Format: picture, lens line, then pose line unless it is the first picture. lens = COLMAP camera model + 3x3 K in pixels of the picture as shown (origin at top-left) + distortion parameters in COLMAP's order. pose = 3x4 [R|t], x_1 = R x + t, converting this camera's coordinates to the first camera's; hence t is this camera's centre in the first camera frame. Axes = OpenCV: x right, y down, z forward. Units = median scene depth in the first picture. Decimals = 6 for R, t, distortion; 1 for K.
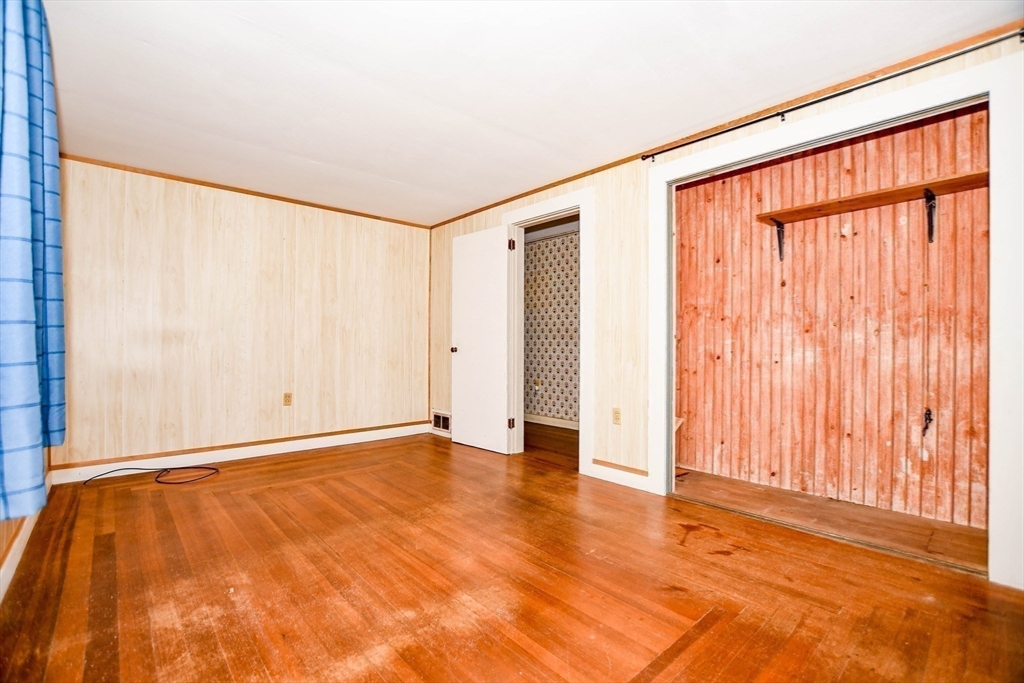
lens RADIAL K [[451.4, 0, 511.5], [0, 451.4, 345.7], [0, 0, 1]] dist [-0.032356, 0.004307]
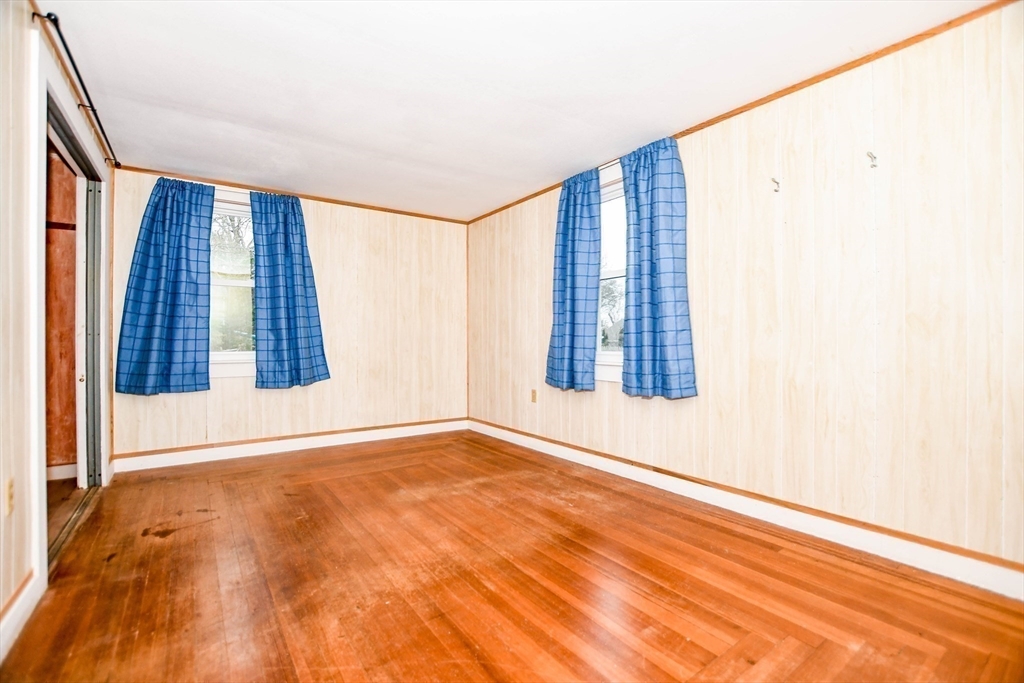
lens RADIAL K [[451.4, 0, 512.4], [0, 451.4, 342.2], [0, 0, 1]] dist [-0.032356, 0.004307]
pose [[-0.993278, -0.002654, 0.115725, -0.538438], [-0.001774, 0.999969, 0.007700, -0.010066], [-0.115742, 0.007443, -0.993251, 2.234611]]
